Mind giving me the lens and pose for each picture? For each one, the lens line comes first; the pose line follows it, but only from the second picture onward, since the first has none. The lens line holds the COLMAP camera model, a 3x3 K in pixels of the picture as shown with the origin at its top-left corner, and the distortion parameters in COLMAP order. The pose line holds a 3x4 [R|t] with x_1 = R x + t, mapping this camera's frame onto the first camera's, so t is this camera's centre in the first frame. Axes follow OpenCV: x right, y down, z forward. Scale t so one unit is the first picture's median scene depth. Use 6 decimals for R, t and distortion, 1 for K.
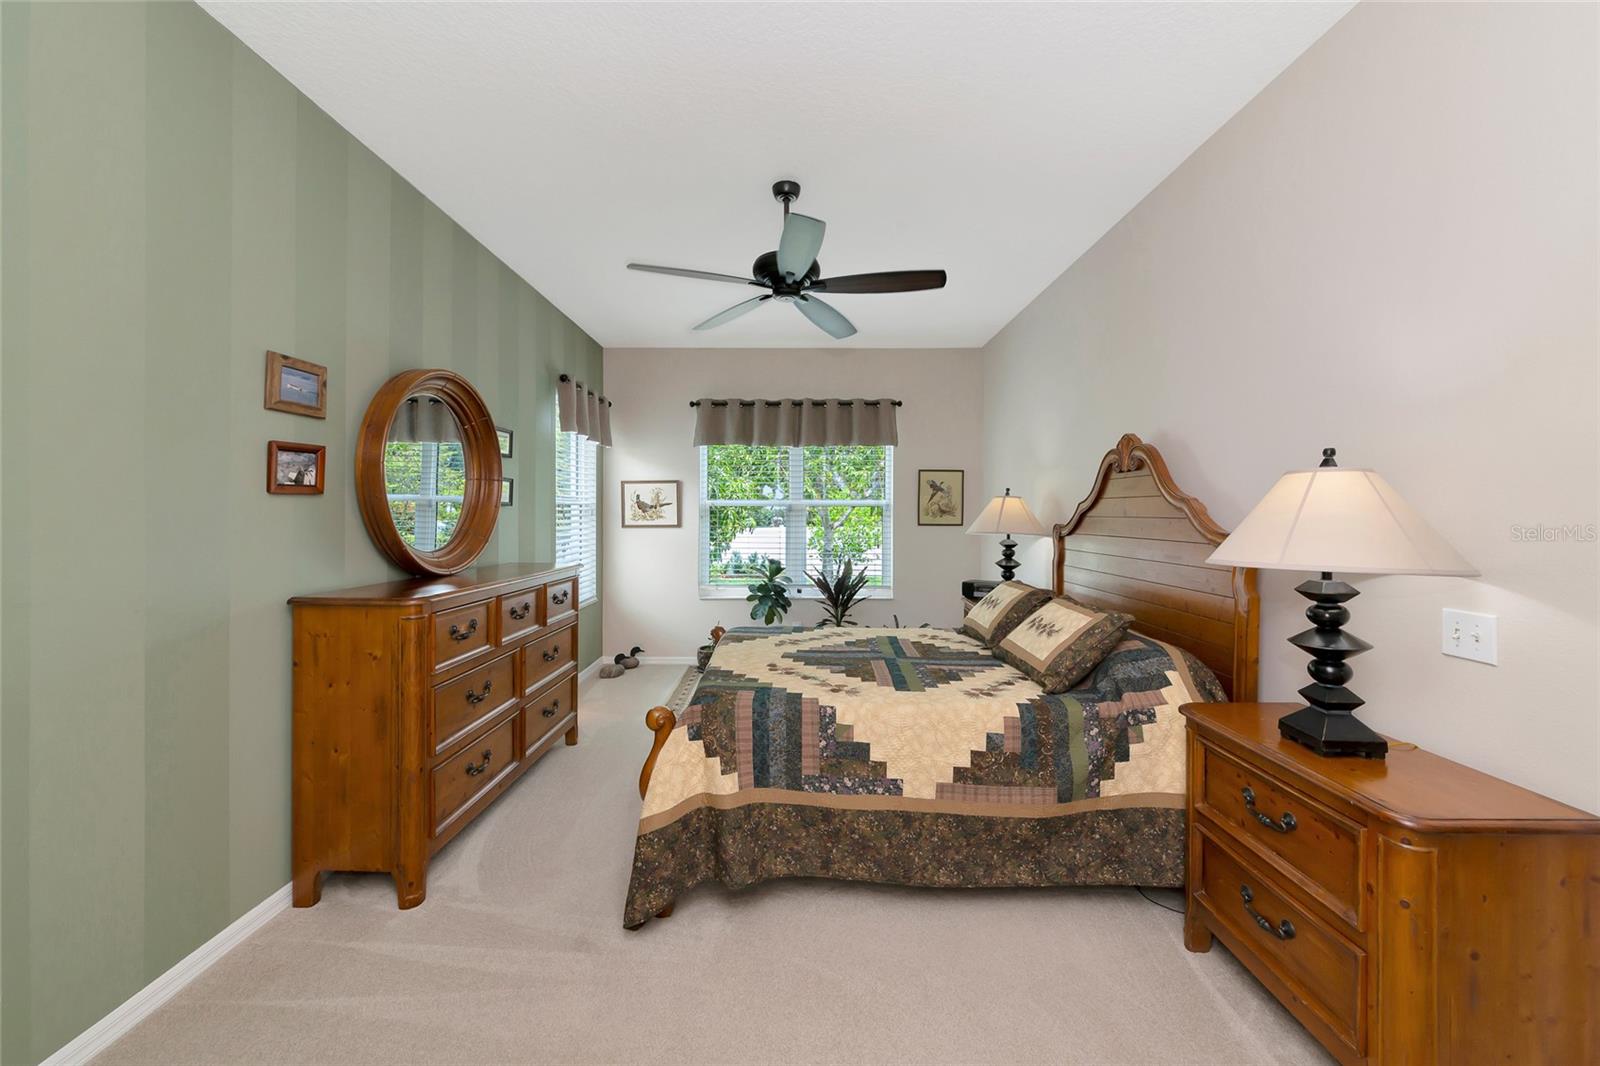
lens RADIAL K [[605.3, 0, 790.7], [0, 605.3, 519.5], [0, 0, 1]] dist [-0.000275, -0.000214]
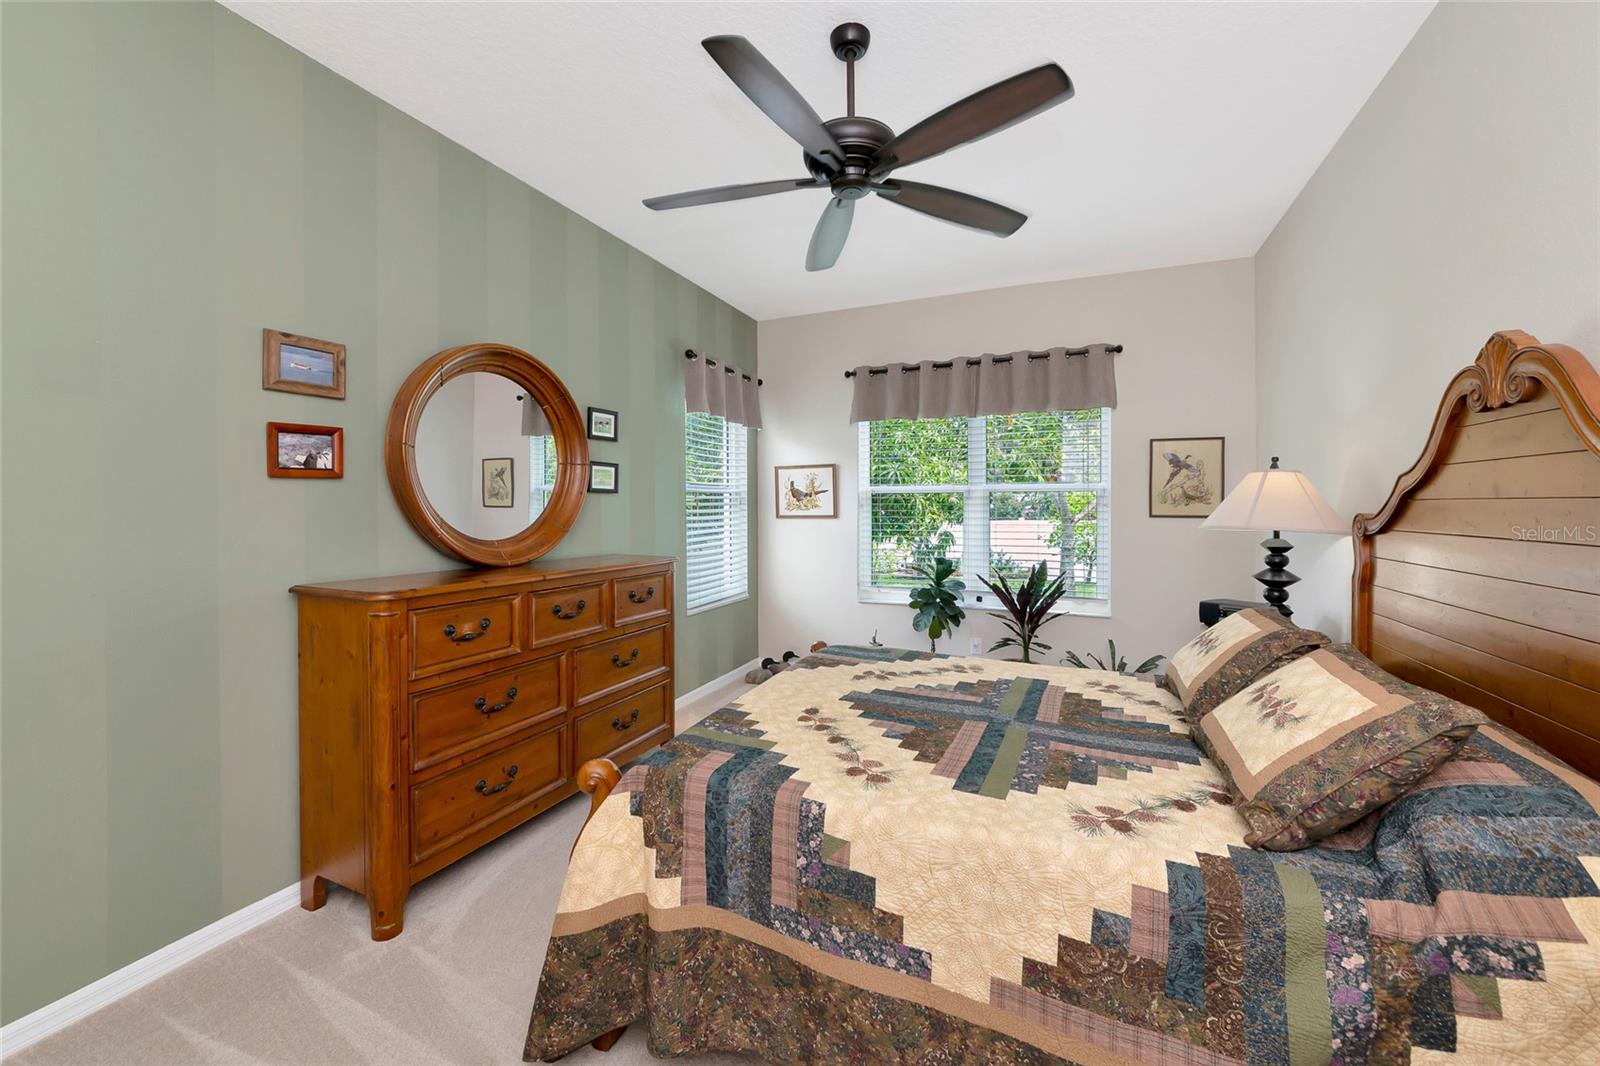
lens RADIAL K [[625.3, 0, 798.3], [0, 625.3, 513.9], [0, 0, 1]] dist [-0.008762, 0.002304]
pose [[0.921473, 0.002678, -0.388433, 0.230319], [-0.001571, 0.999994, 0.003167, 0.008445], [0.388439, -0.002308, 0.921472, 0.315778]]
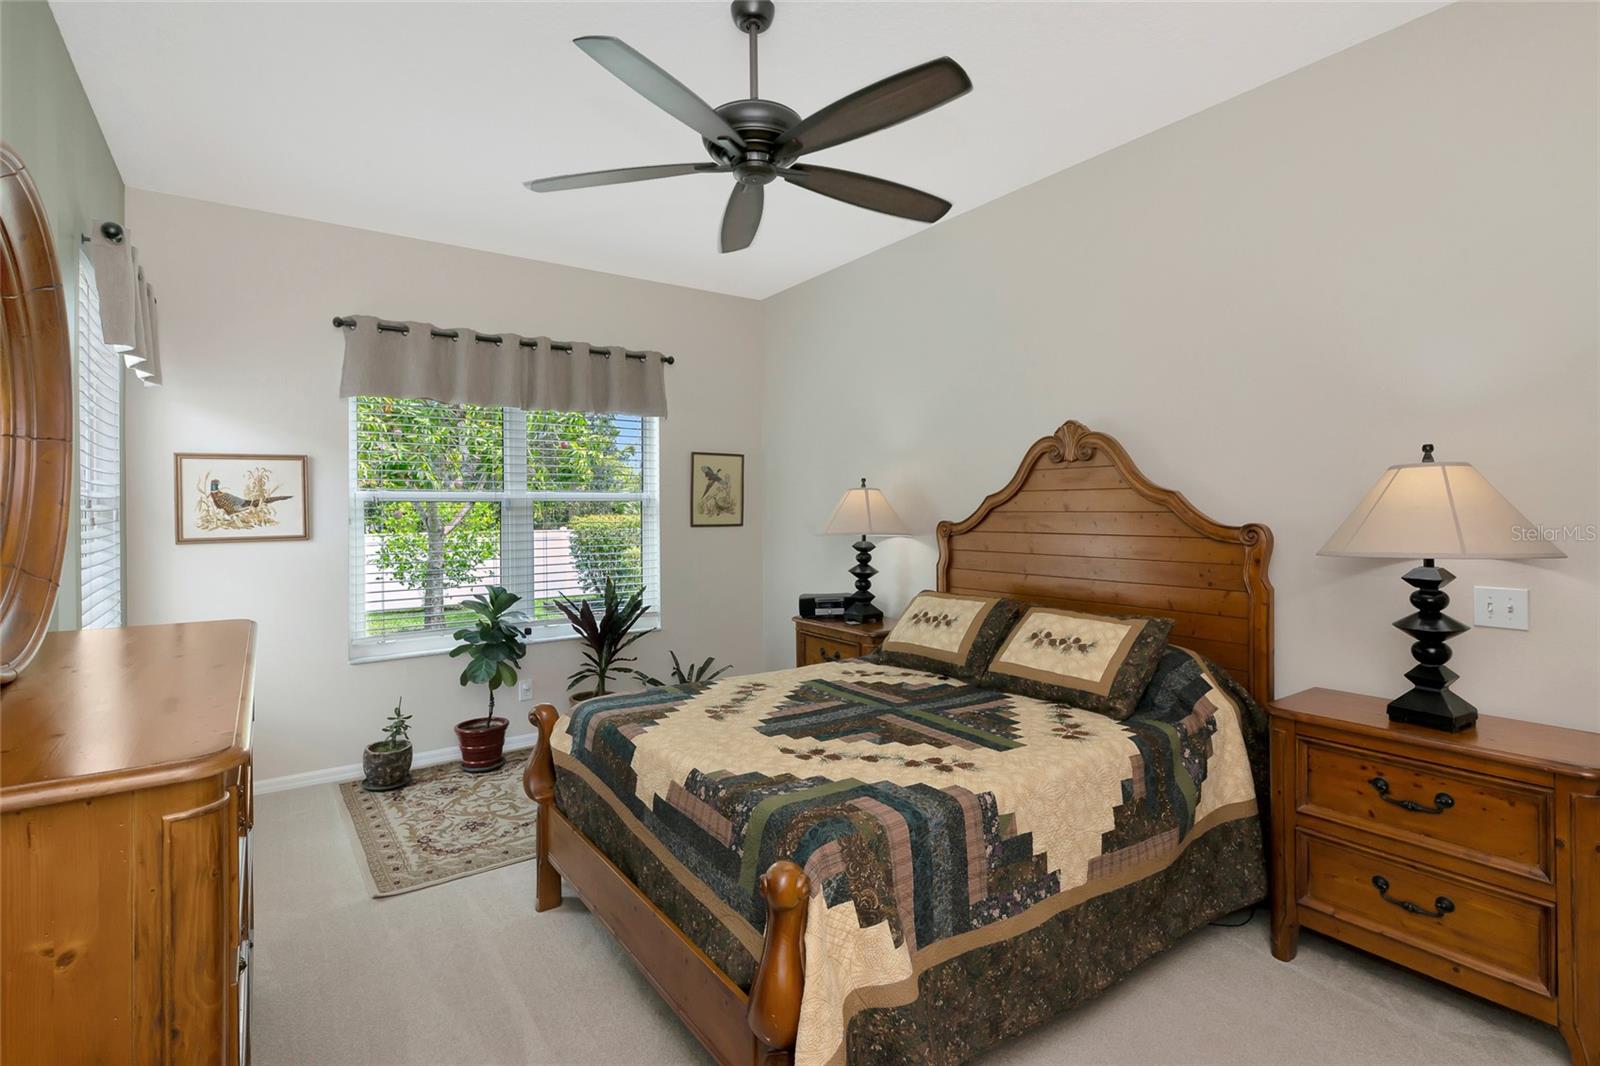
lens RADIAL K [[764.0, 0, 798.5], [0, 764.0, 513.4], [0, 0, 1]] dist [-0.002190, -0.000421]
pose [[0.806160, -0.011535, 0.591586, -0.478839], [0.015591, 0.999877, -0.001751, -0.006276], [-0.591493, 0.010635, 0.806240, 0.335394]]
